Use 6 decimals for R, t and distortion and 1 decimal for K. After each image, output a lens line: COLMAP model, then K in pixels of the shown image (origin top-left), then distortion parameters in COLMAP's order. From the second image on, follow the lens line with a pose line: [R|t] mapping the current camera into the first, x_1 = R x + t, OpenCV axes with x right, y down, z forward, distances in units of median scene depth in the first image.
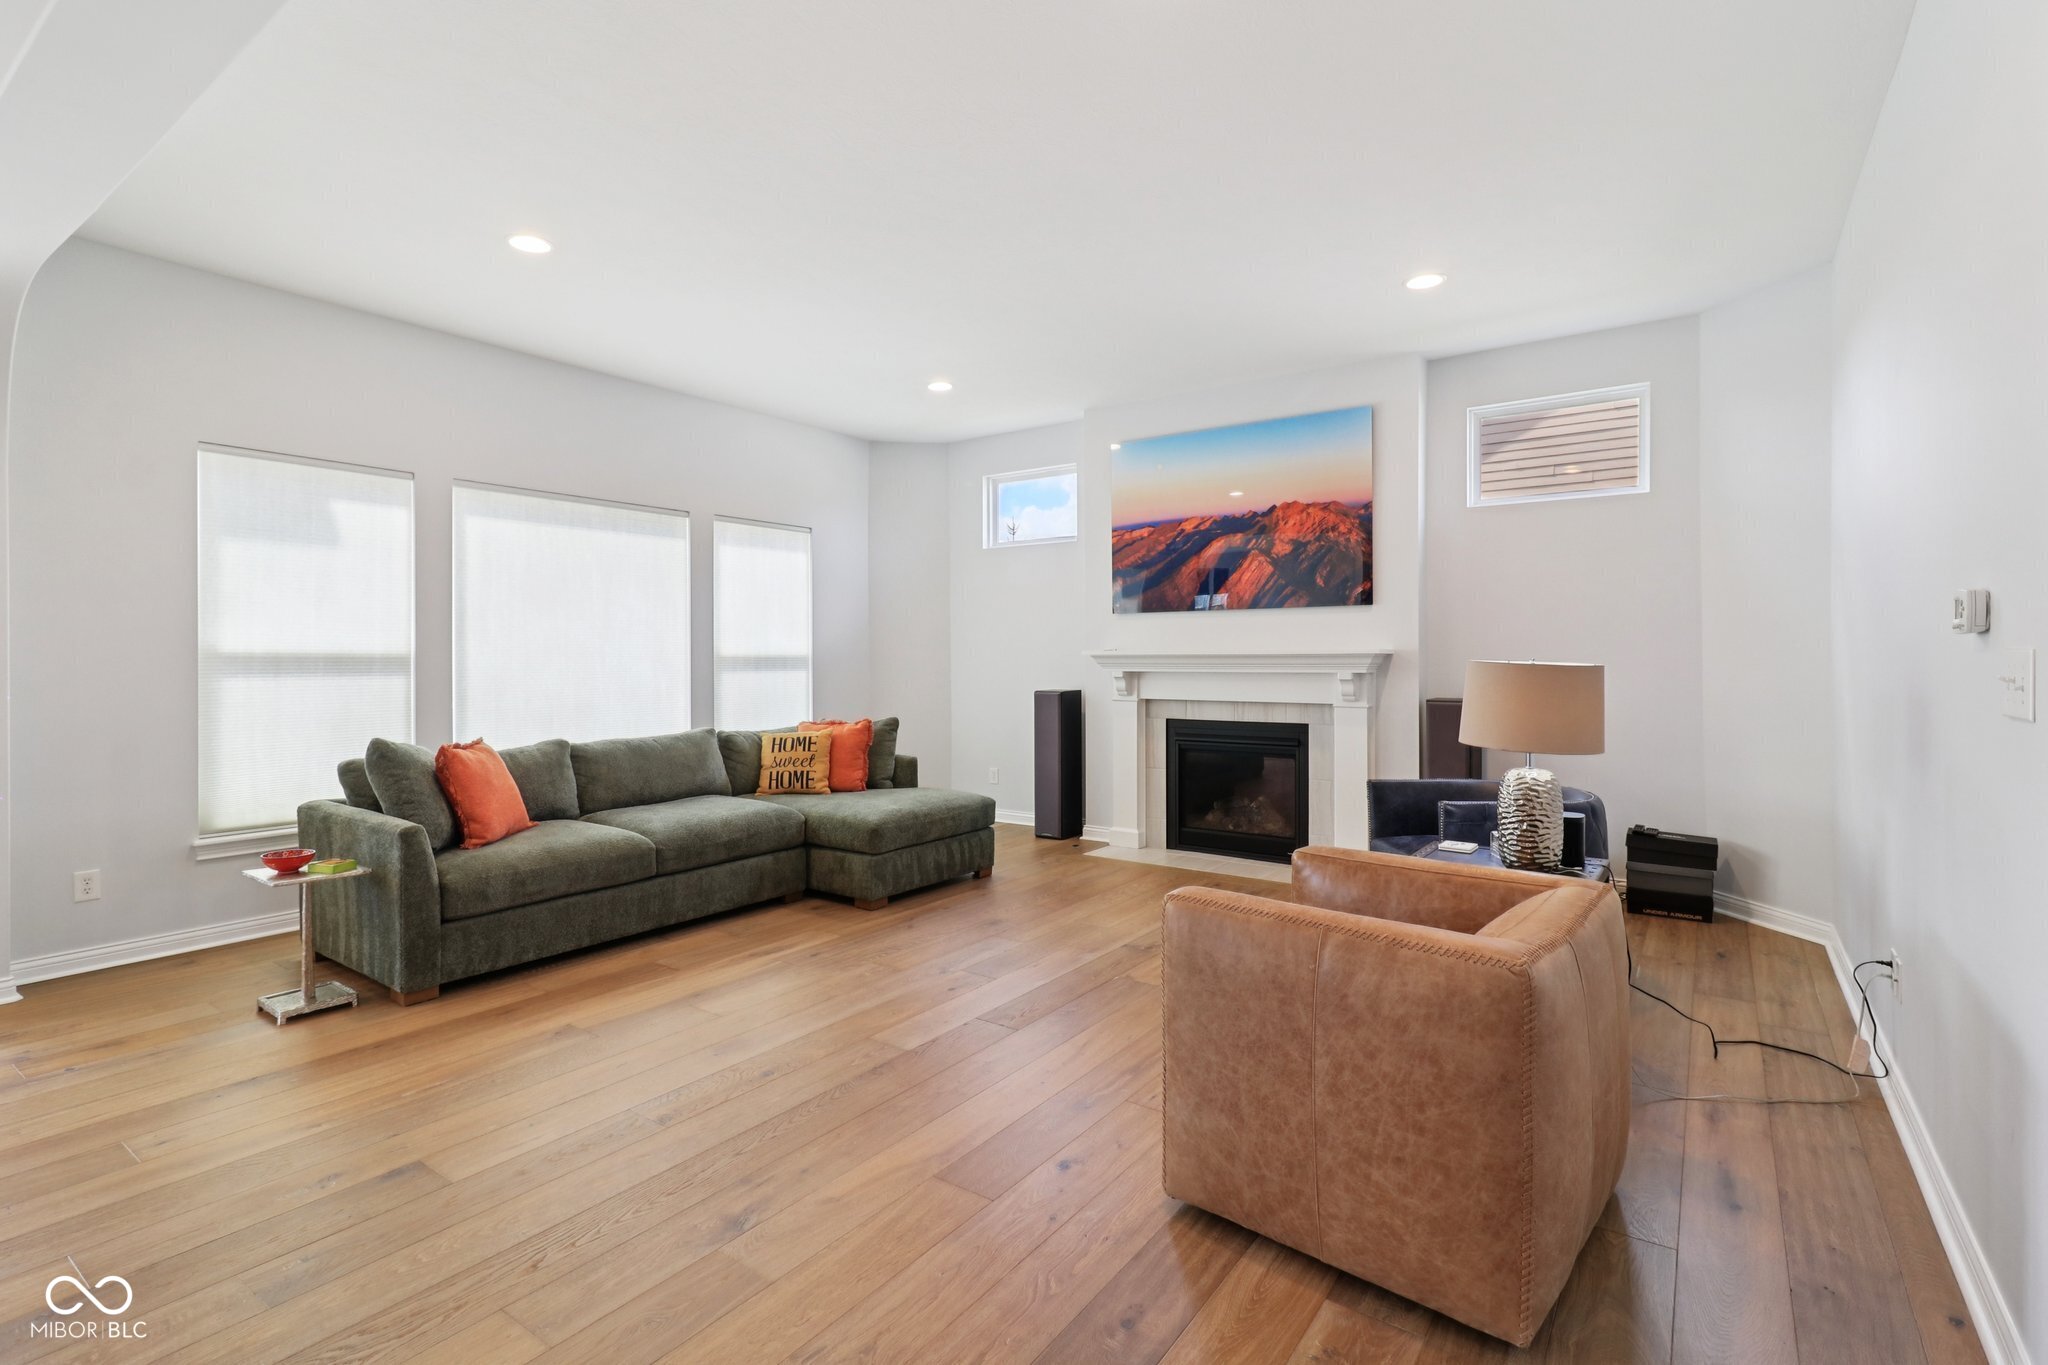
lens RADIAL K [[957.4, 0, 1022.4], [0, 957.4, 656.8], [0, 0, 1]] dist [0.005934, 0.000648]
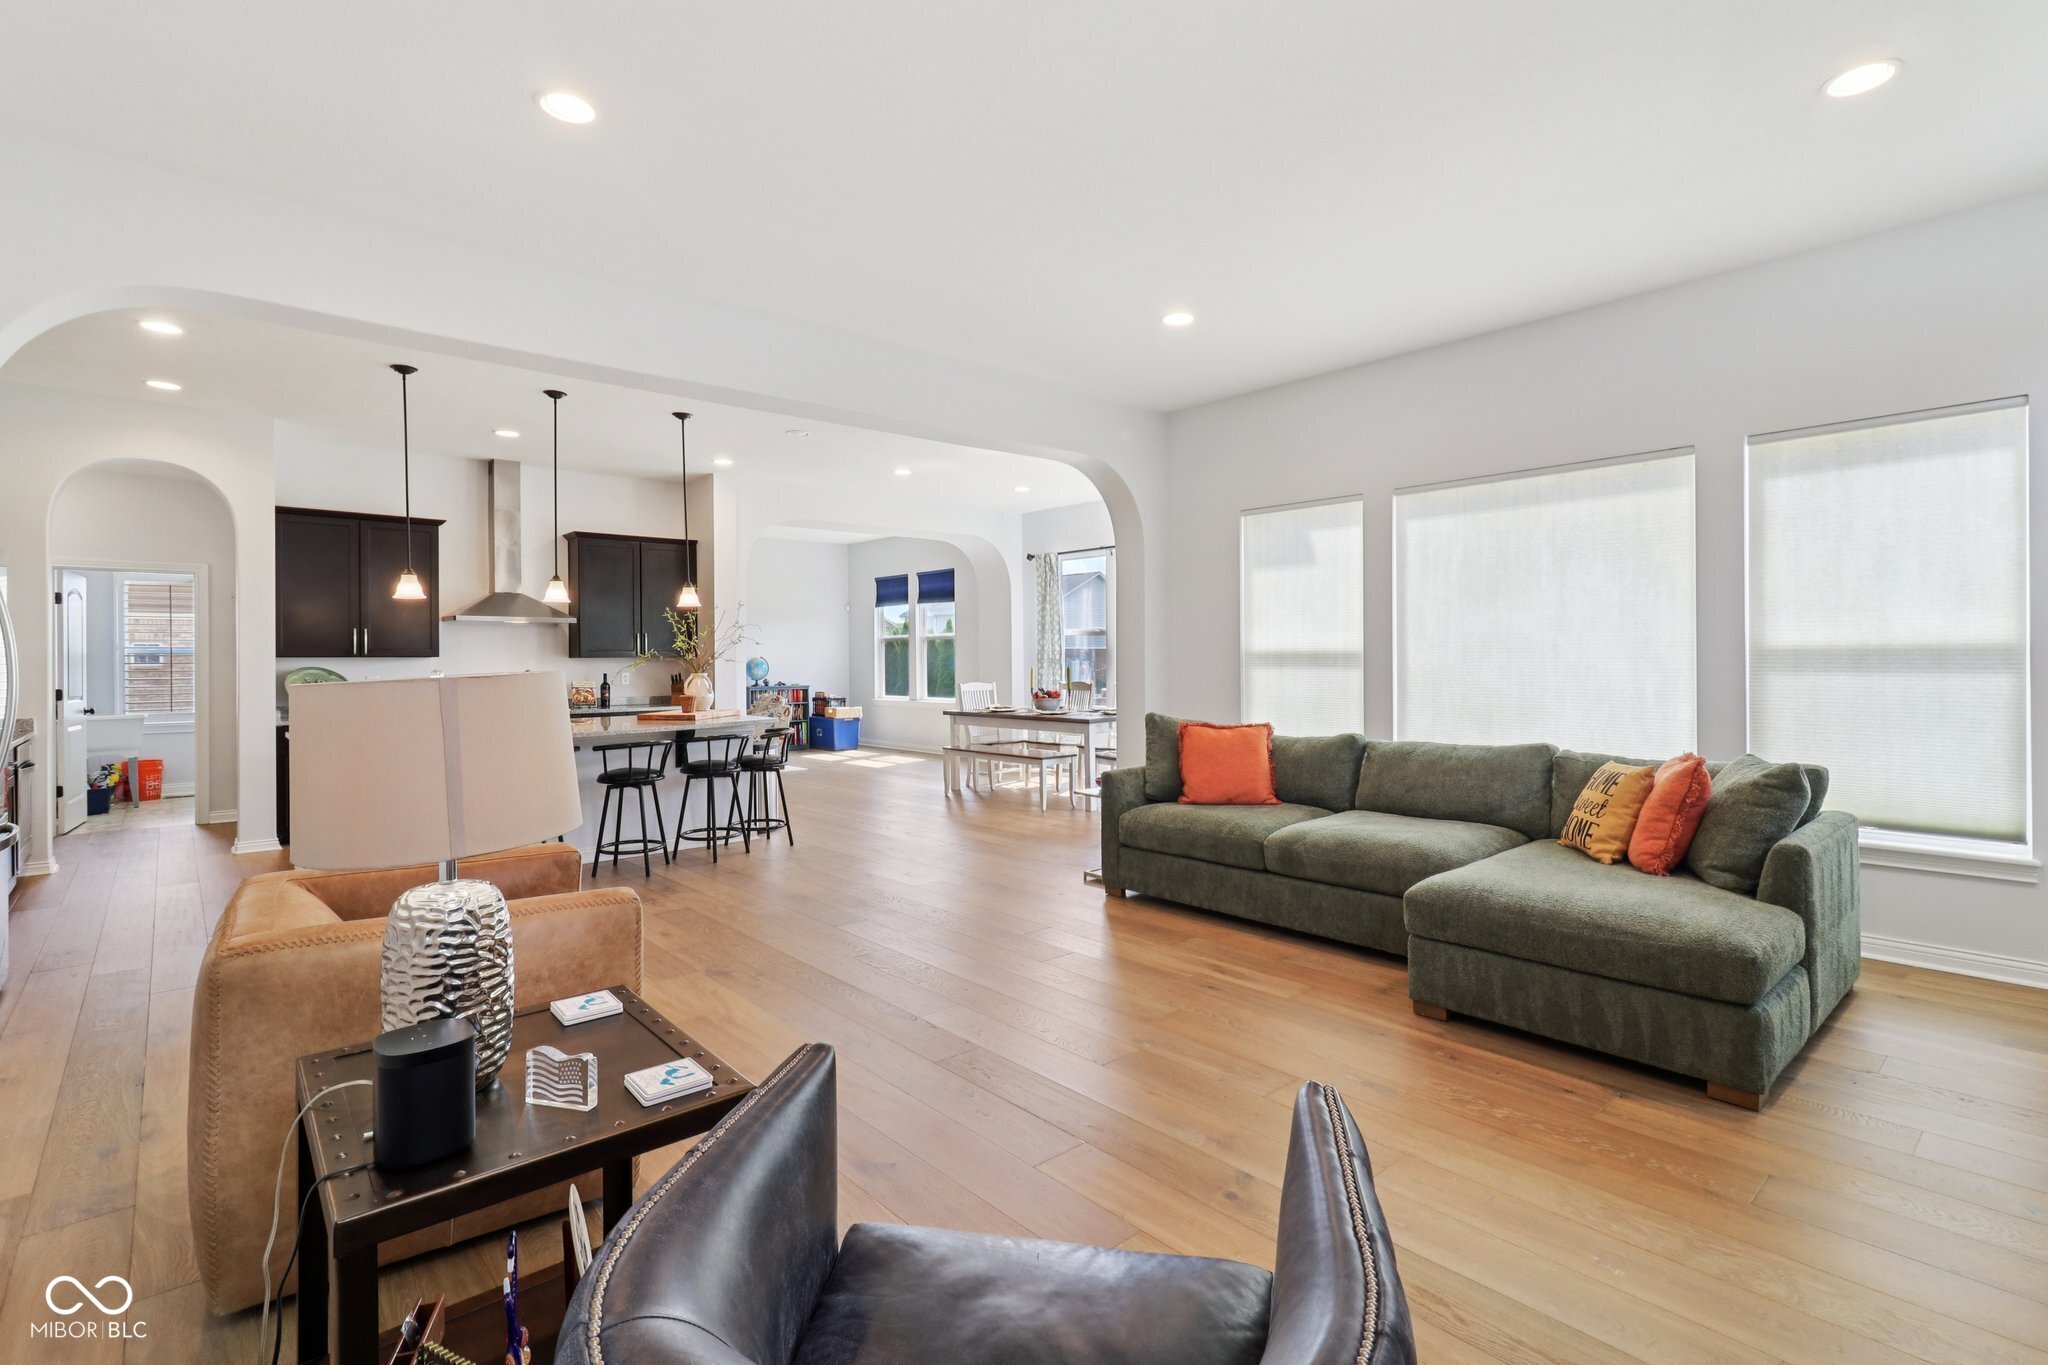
lens RADIAL K [[957.4, 0, 1022.4], [0, 957.4, 656.8], [0, 0, 1]] dist [0.005934, 0.000648]
pose [[-0.220352, 0.000152, -0.975420, 0.646106], [0.007553, 0.999970, -0.001551, 0.003335], [0.975391, -0.007709, -0.220347, 0.960085]]
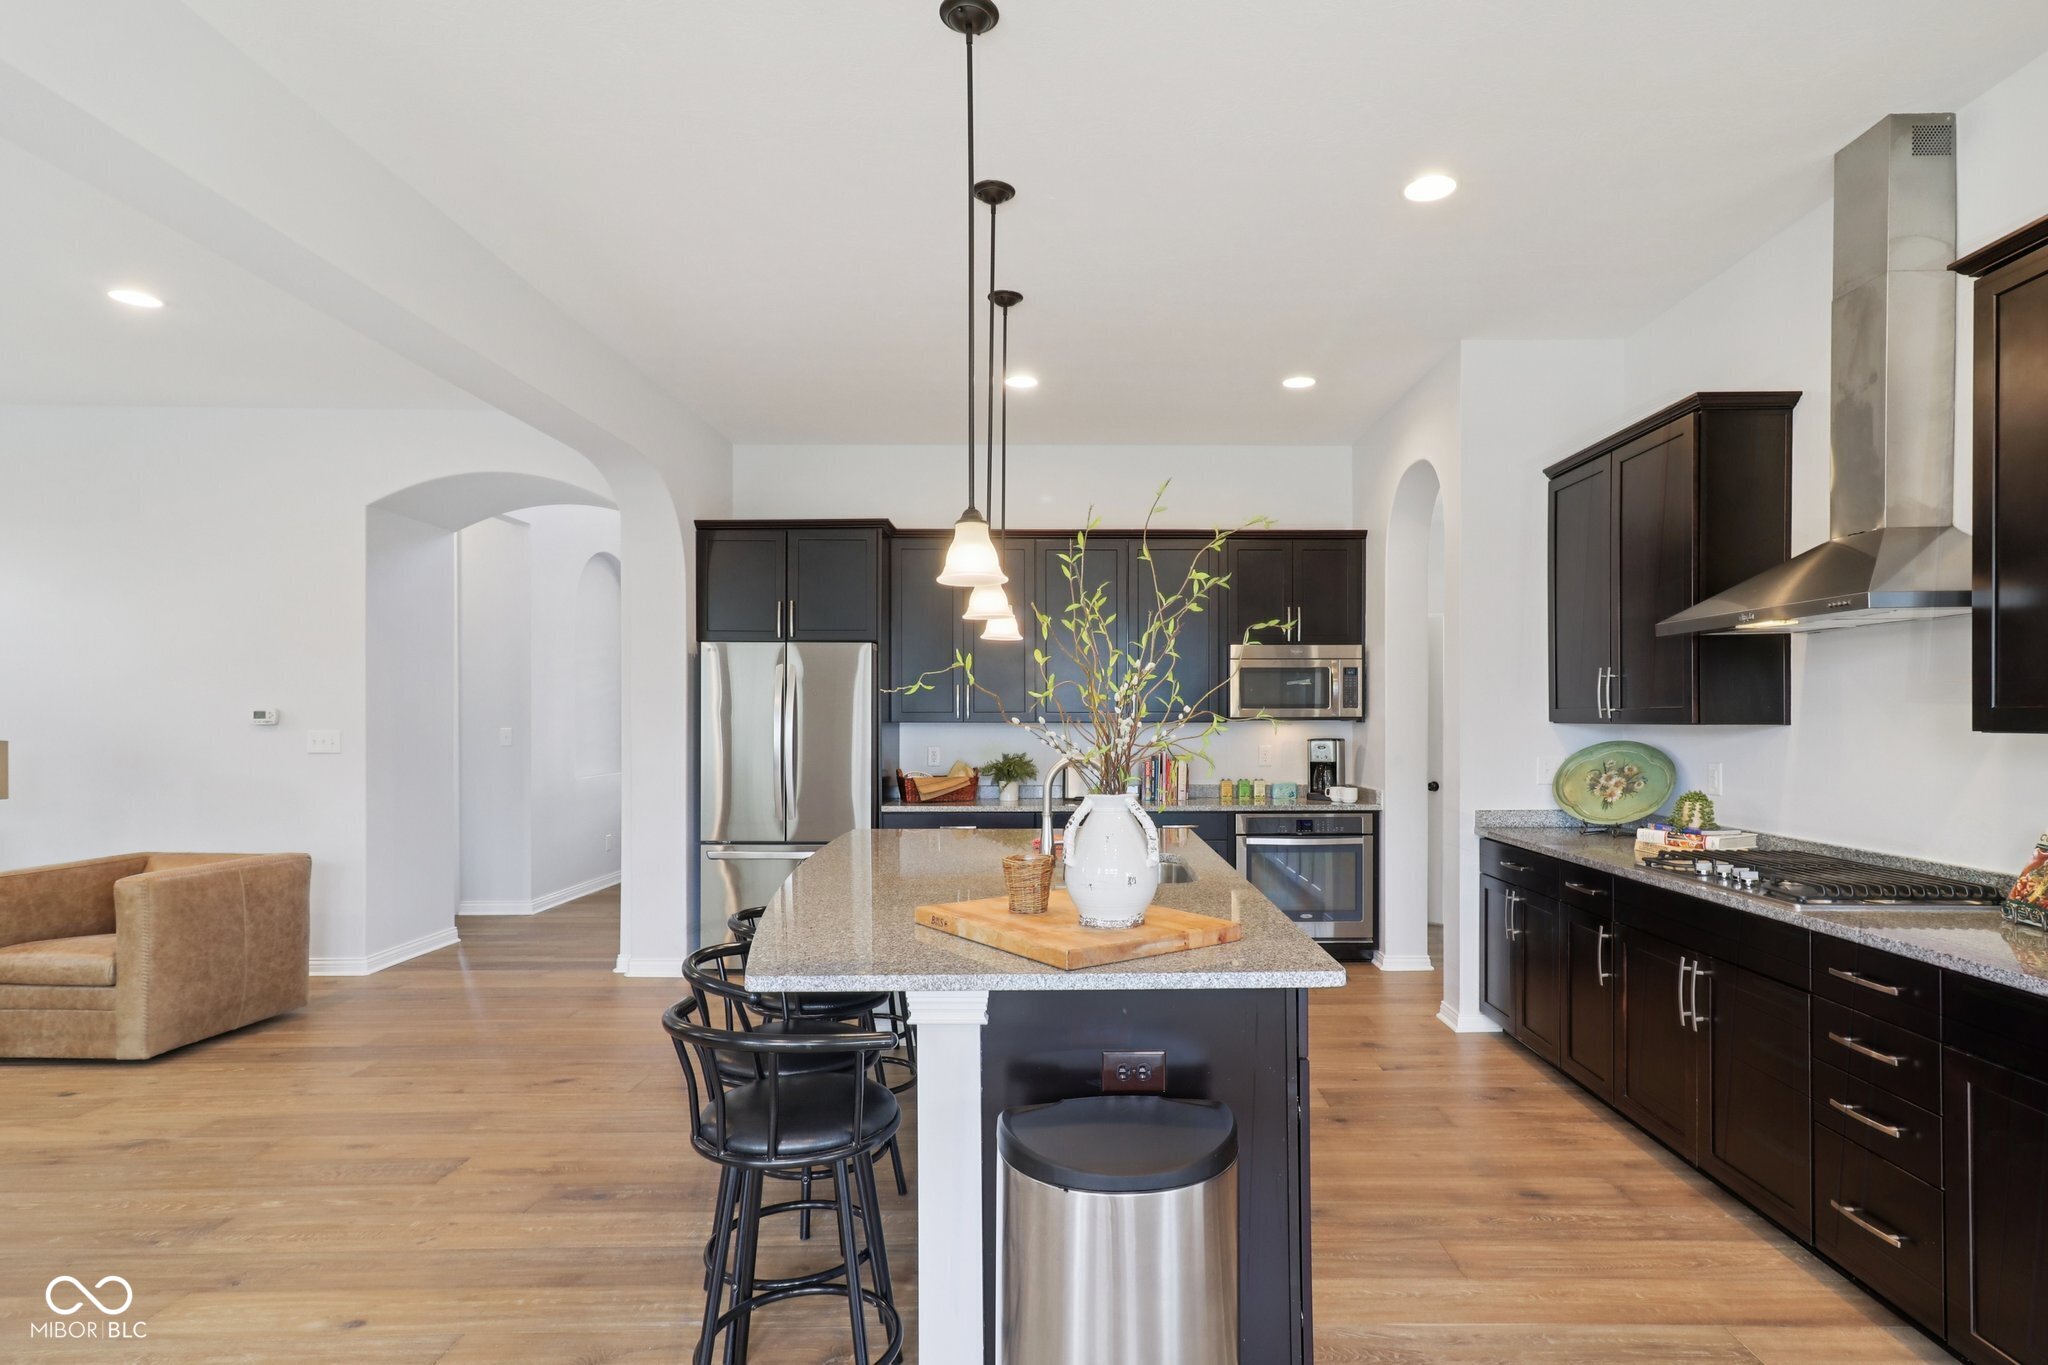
lens RADIAL K [[1056.7, 0, 1089.9], [0, 1056.7, 725.9], [0, 0, 1]] dist [0.015761, 0.000359]
pose [[-0.593739, -0.003004, 0.804652, -1.176806], [0.002699, 0.999980, 0.005725, -0.012293], [-0.804653, 0.005571, -0.593719, 0.397490]]
